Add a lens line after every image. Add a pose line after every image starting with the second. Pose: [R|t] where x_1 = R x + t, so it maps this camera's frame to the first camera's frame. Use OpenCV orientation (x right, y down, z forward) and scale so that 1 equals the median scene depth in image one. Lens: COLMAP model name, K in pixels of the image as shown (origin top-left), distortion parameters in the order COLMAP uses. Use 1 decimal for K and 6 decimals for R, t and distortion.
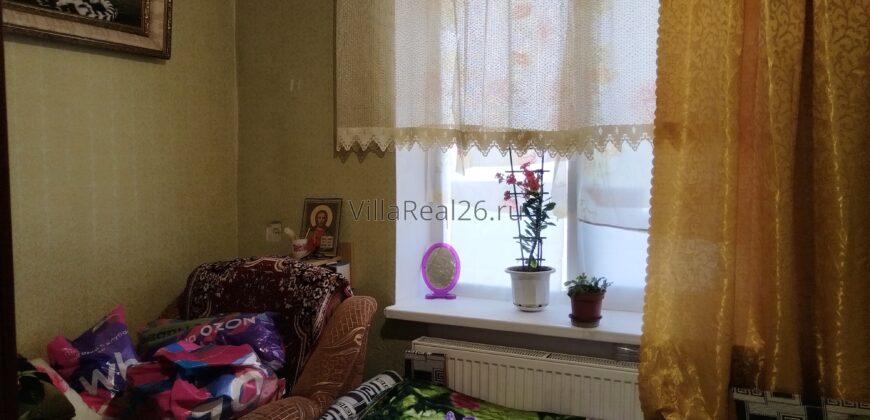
lens RADIAL K [[661.8, 0, 430.3], [0, 661.8, 211.7], [0, 0, 1]] dist [-0.006419, 0.001793]
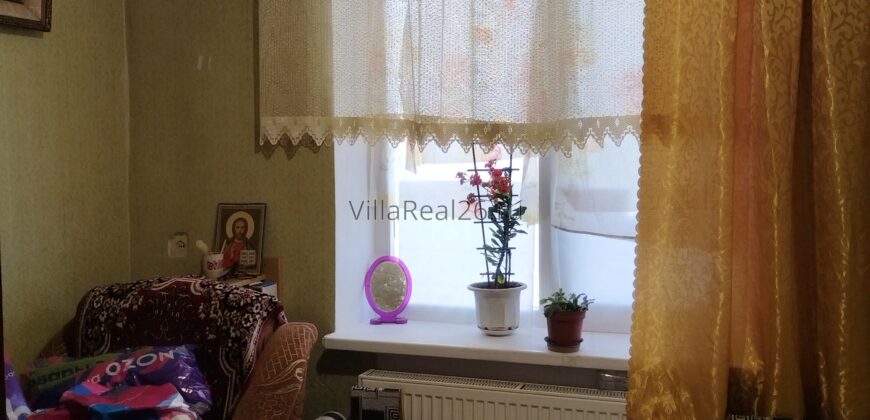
lens RADIAL K [[877.6, 0, 435.0], [0, 877.6, 210.0], [0, 0, 1]] dist [-0.006557, -0.007444]
pose [[0.993531, -0.010407, 0.113084, -0.062668], [0.010399, 0.999946, 0.000666, -0.012978], [-0.113085, 0.000515, 0.993585, -0.118480]]
